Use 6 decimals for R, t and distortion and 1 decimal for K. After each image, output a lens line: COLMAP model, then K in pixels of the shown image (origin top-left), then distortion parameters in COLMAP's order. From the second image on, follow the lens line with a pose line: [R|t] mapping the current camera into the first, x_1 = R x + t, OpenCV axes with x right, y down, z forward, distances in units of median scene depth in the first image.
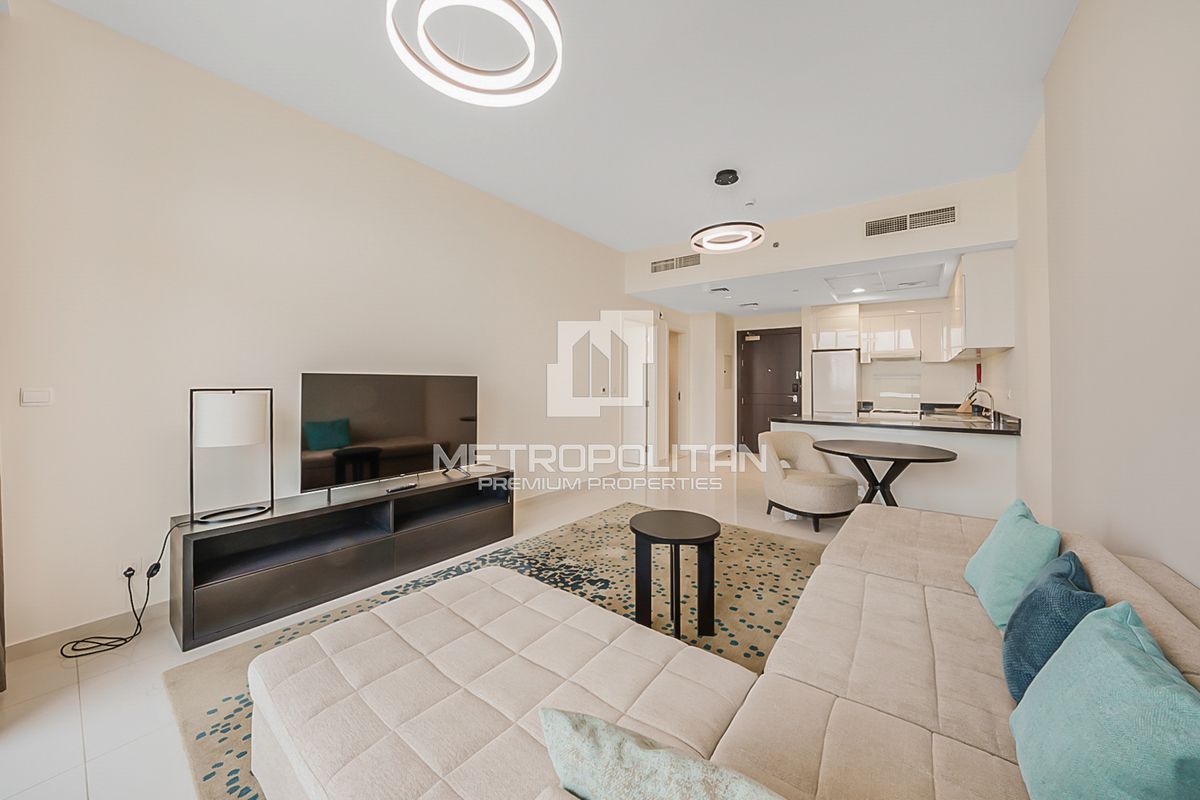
lens RADIAL K [[423.1, 0, 593.4], [0, 423.1, 377.6], [0, 0, 1]] dist [-0.016652, 0.004339]
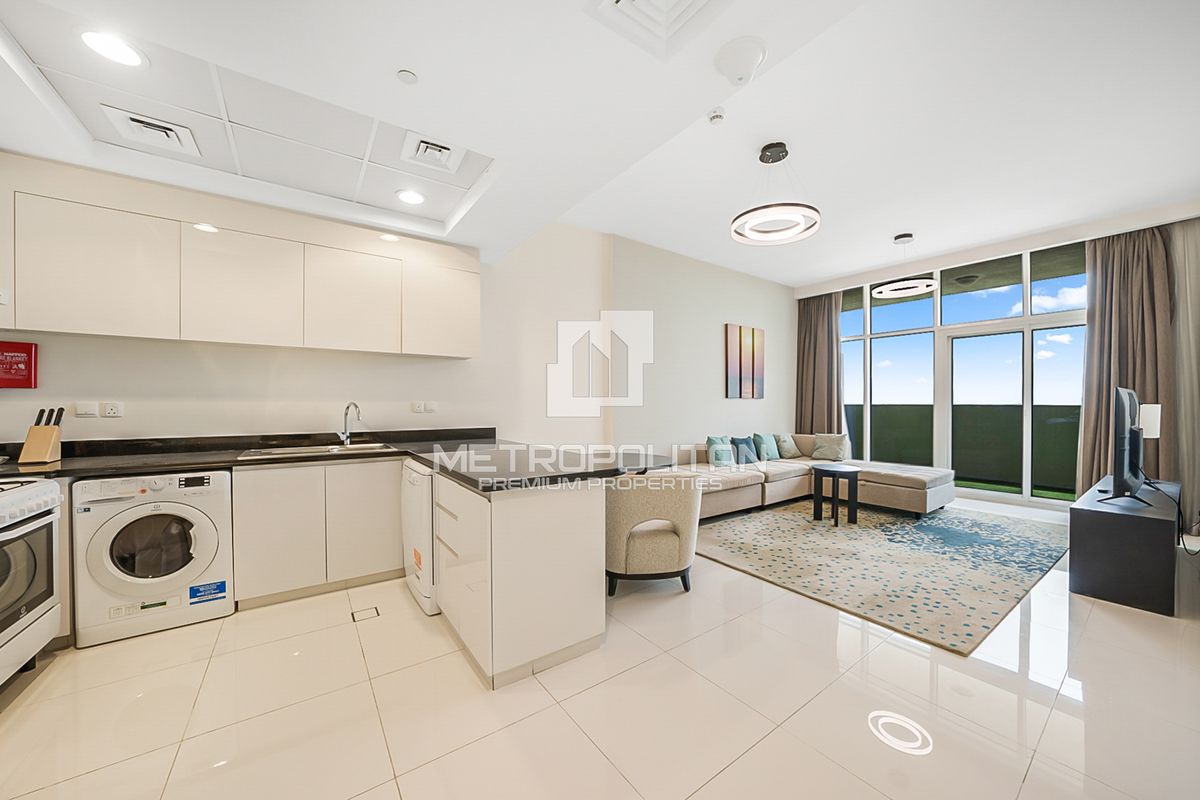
lens RADIAL K [[423.1, 0, 603.1], [0, 423.1, 406.9], [0, 0, 1]] dist [-0.016652, 0.004339]
pose [[-0.958757, -0.007822, 0.284119, 0.454537], [-0.008914, 0.999957, -0.002551, 0.046089], [-0.284087, -0.004979, -0.958786, 2.144219]]
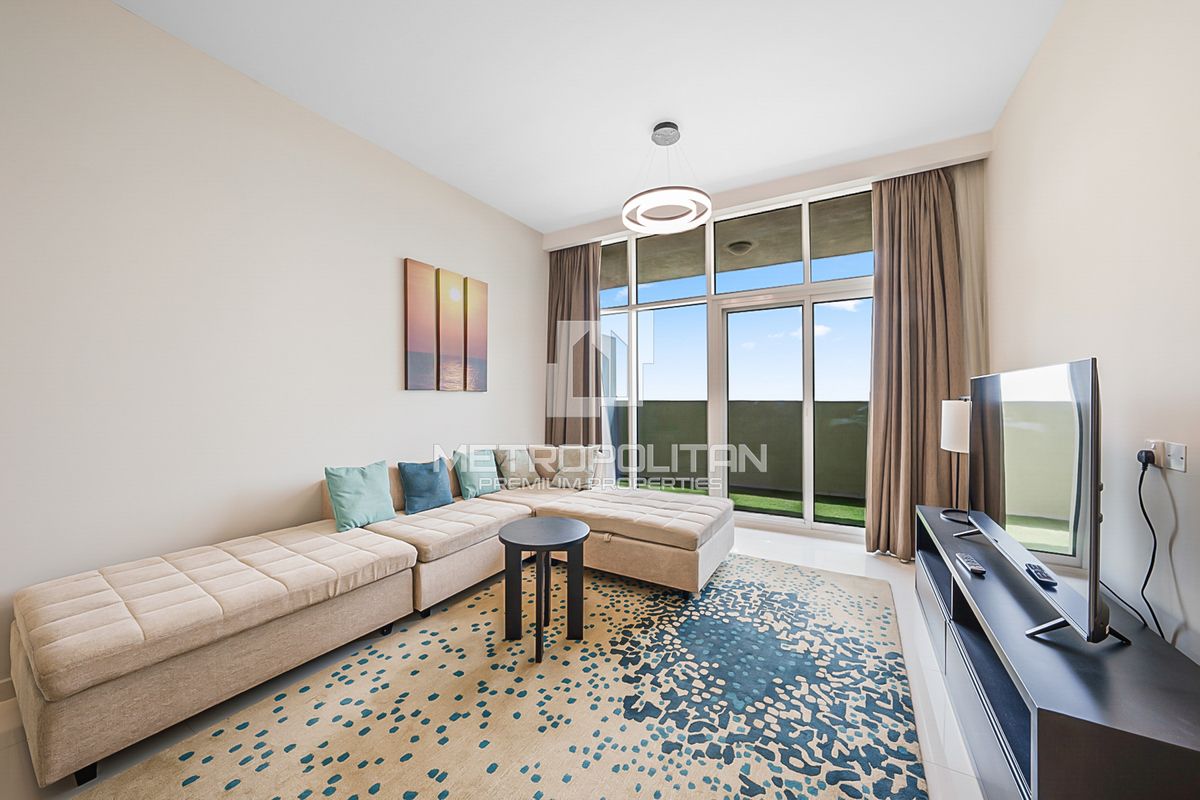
lens RADIAL K [[423.1, 0, 598.1], [0, 423.1, 397.9], [0, 0, 1]] dist [-0.016652, 0.004339]
pose [[-0.992313, -0.004735, -0.123665, 0.126179], [-0.002794, 0.999870, -0.015865, 0.032137], [0.123724, -0.015397, -0.992197, 1.326585]]
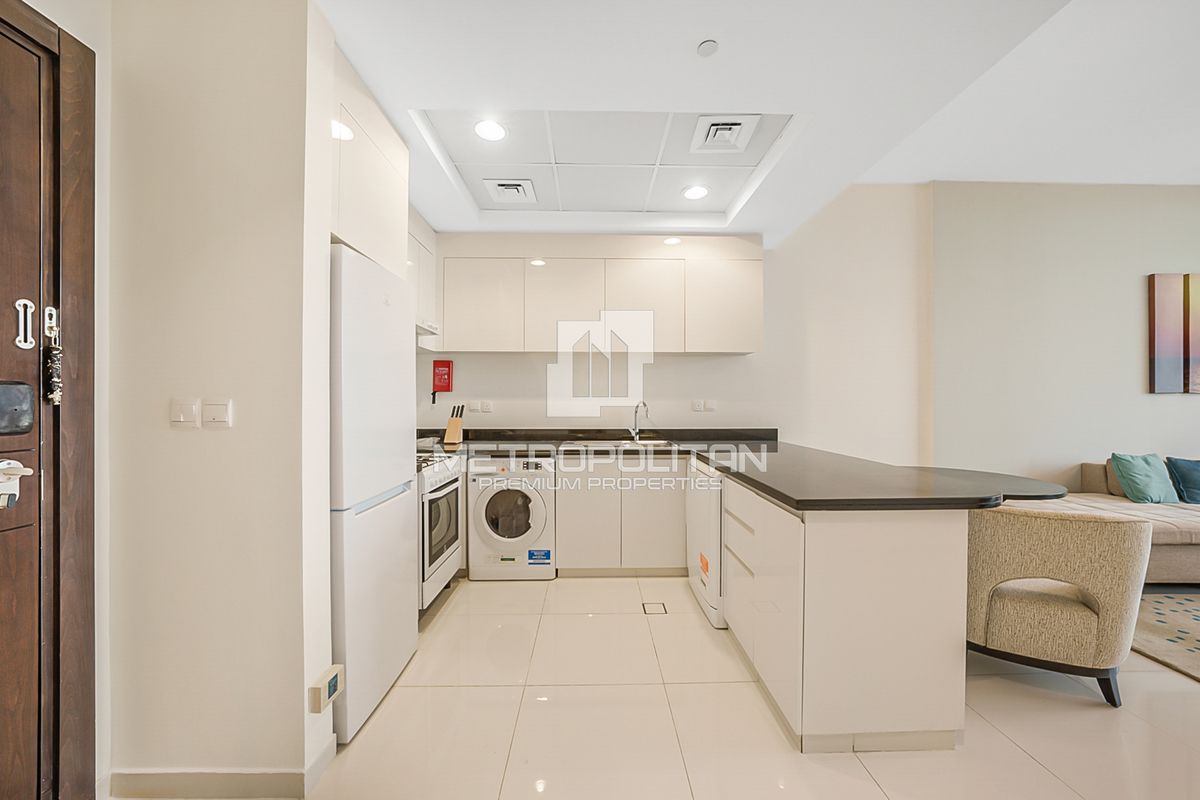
lens RADIAL K [[423.1, 0, 604.3], [0, 423.1, 402.2], [0, 0, 1]] dist [-0.016652, 0.004339]
pose [[-0.633840, -0.007108, 0.773431, 0.535031], [-0.013336, 0.999910, -0.001741, 0.043477], [-0.773349, -0.011418, -0.633878, 2.108880]]
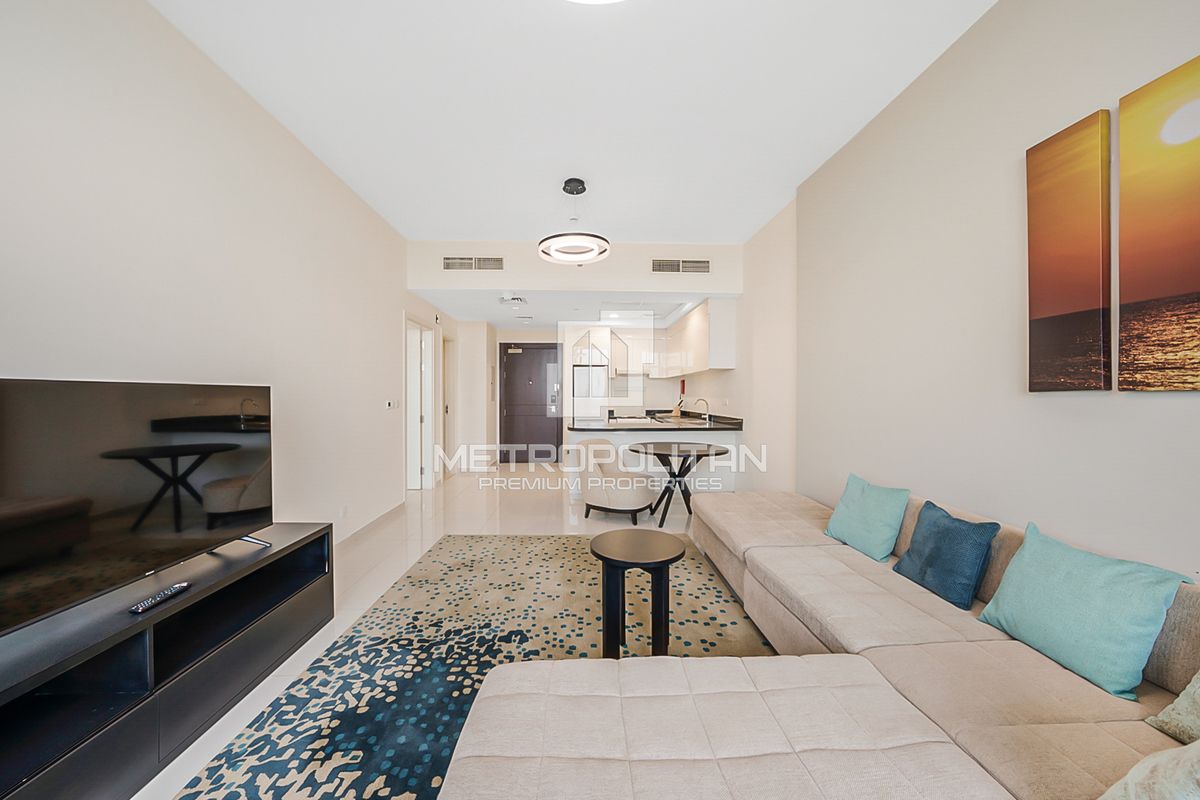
lens RADIAL K [[423.1, 0, 589.9], [0, 423.1, 400.2], [0, 0, 1]] dist [-0.016652, 0.004339]
pose [[0.772156, -0.012611, 0.635308, -0.321022], [-0.003544, 0.999702, 0.024151, 0.001303], [-0.635423, -0.020900, 0.771881, 0.227017]]
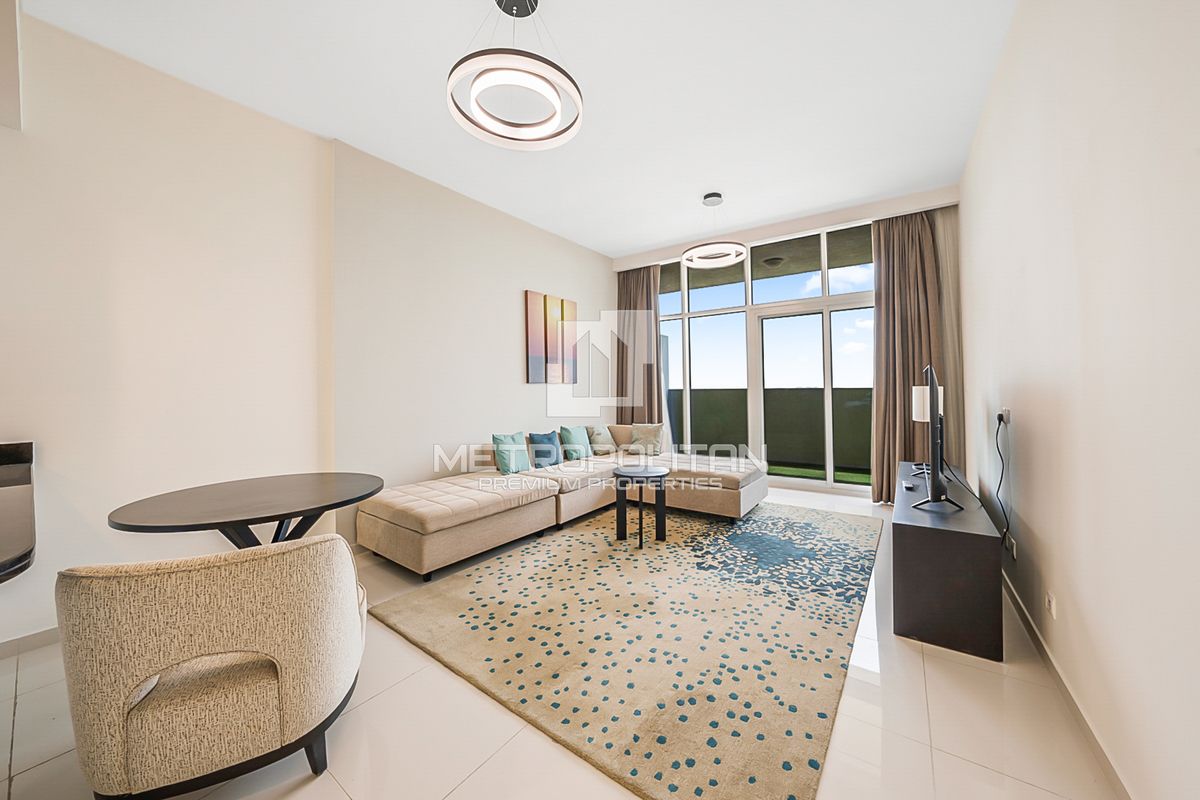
lens RADIAL K [[423.1, 0, 599.8], [0, 423.1, 382.4], [0, 0, 1]] dist [-0.016652, 0.004339]
pose [[-0.999488, 0.005557, -0.031523, 0.259940], [0.006439, 0.999589, -0.027942, 0.037253], [0.031355, -0.028130, -0.999112, 1.710052]]
